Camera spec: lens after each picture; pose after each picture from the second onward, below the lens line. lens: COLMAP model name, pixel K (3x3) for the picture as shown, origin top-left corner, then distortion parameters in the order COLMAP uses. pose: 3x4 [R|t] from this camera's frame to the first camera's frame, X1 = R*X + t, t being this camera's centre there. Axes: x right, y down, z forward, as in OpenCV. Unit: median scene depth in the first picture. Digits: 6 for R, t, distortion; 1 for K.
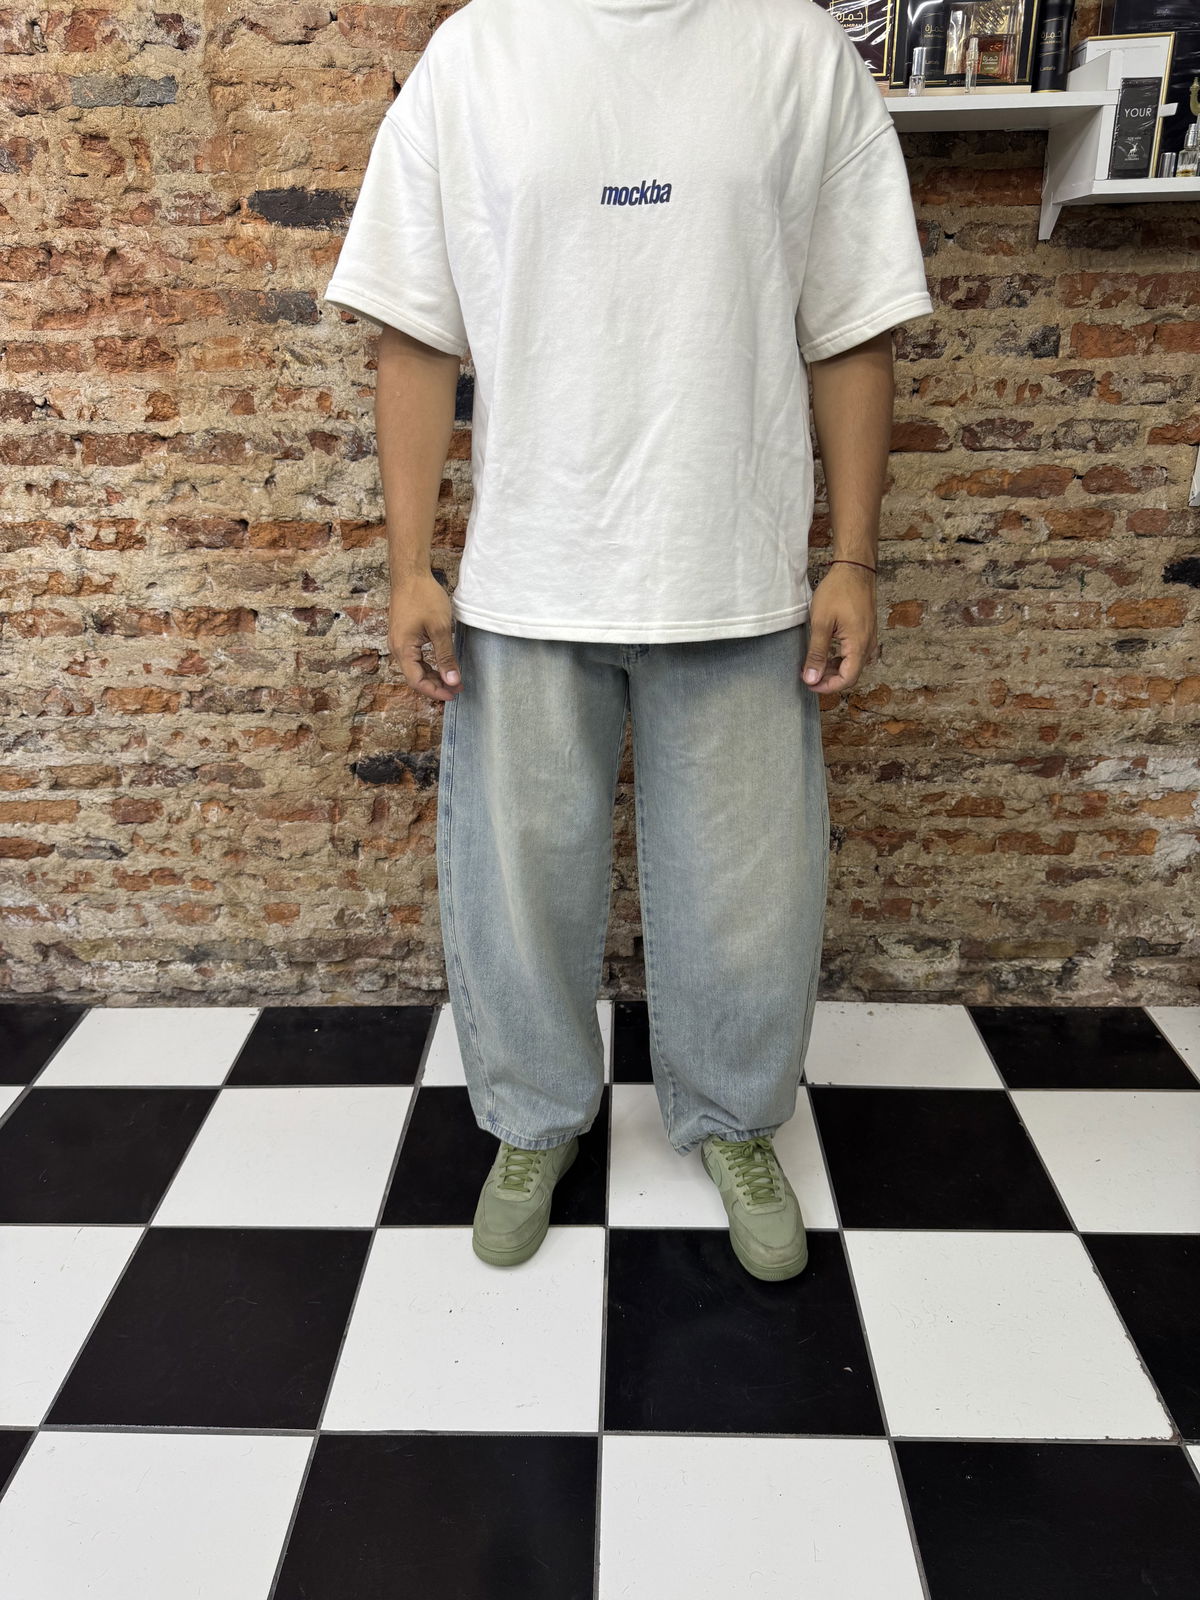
lens RADIAL K [[1131.1, 0, 605.2], [0, 1131.1, 796.6], [0, 0, 1]] dist [-0.002600, -0.004922]
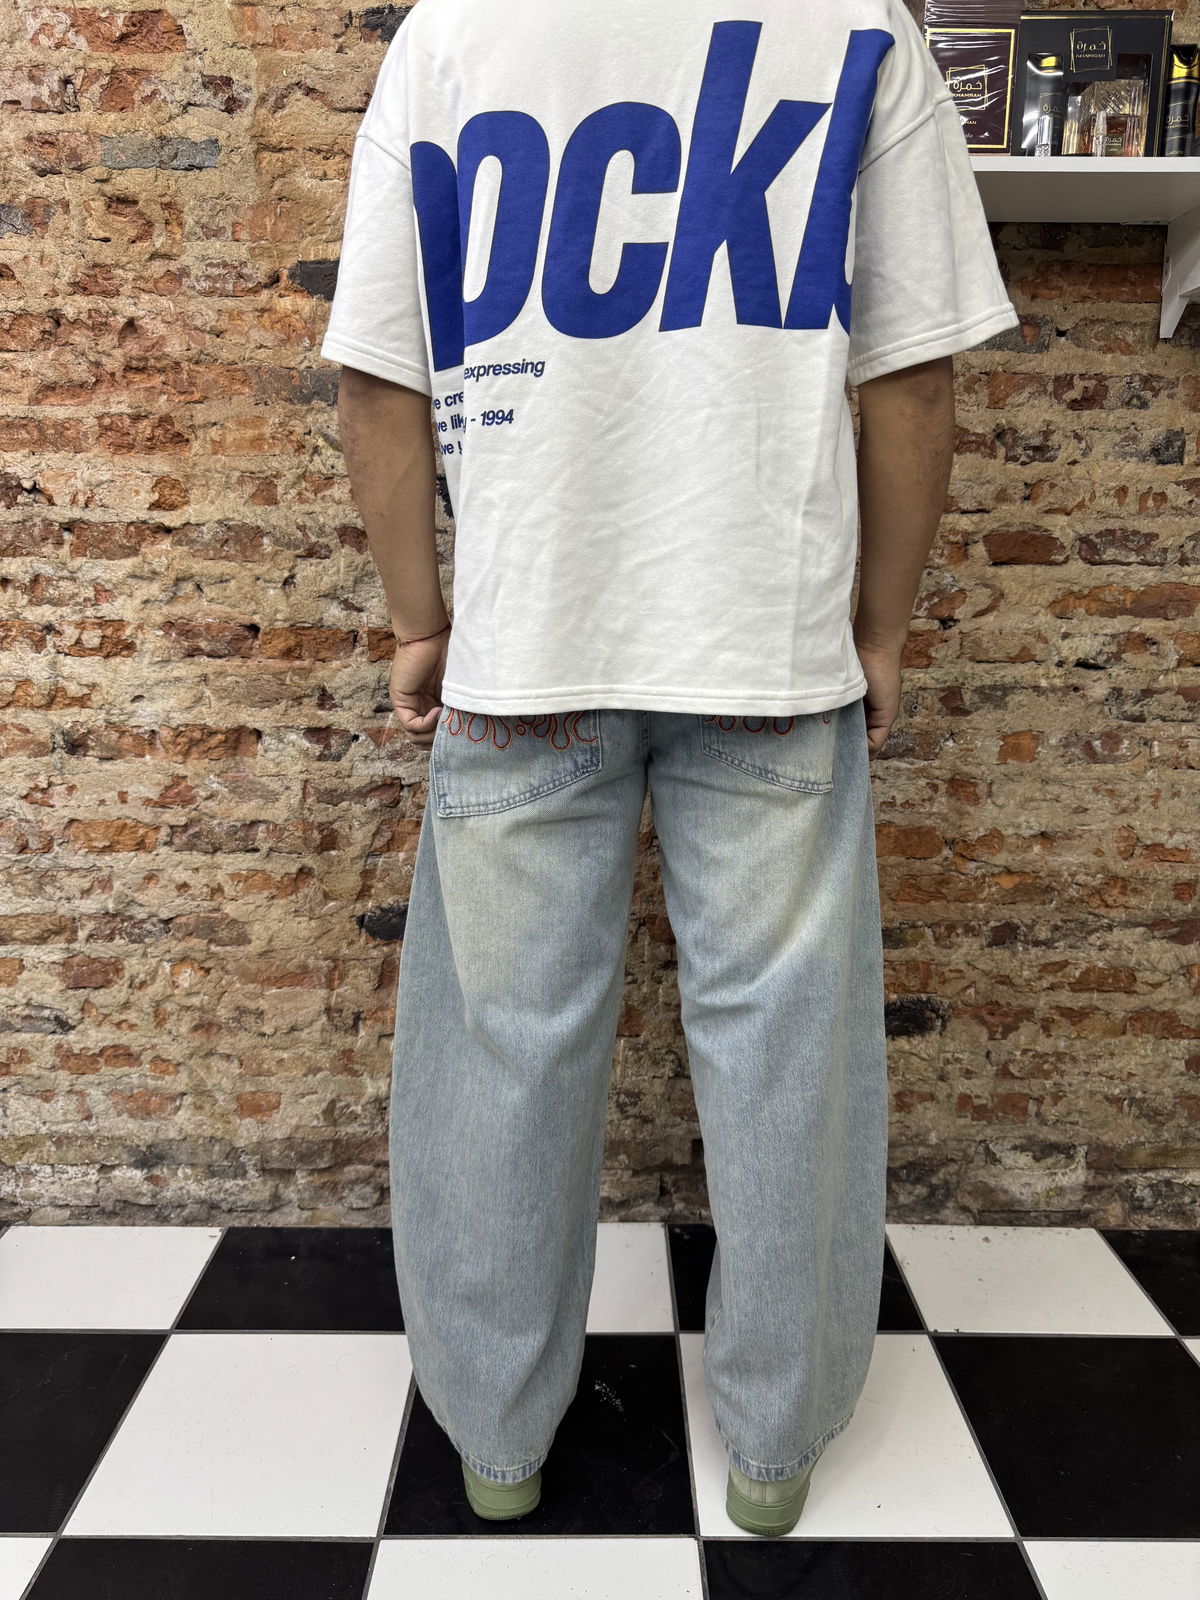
lens RADIAL K [[1131.1, 0, 605.2], [0, 1131.1, 796.6], [0, 0, 1]] dist [-0.002600, -0.004922]
pose [[0.999362, 0.017753, 0.030986, -0.075032], [-0.011389, 0.980811, -0.194627, 0.046314], [-0.033847, 0.194150, 0.980388, 0.169320]]
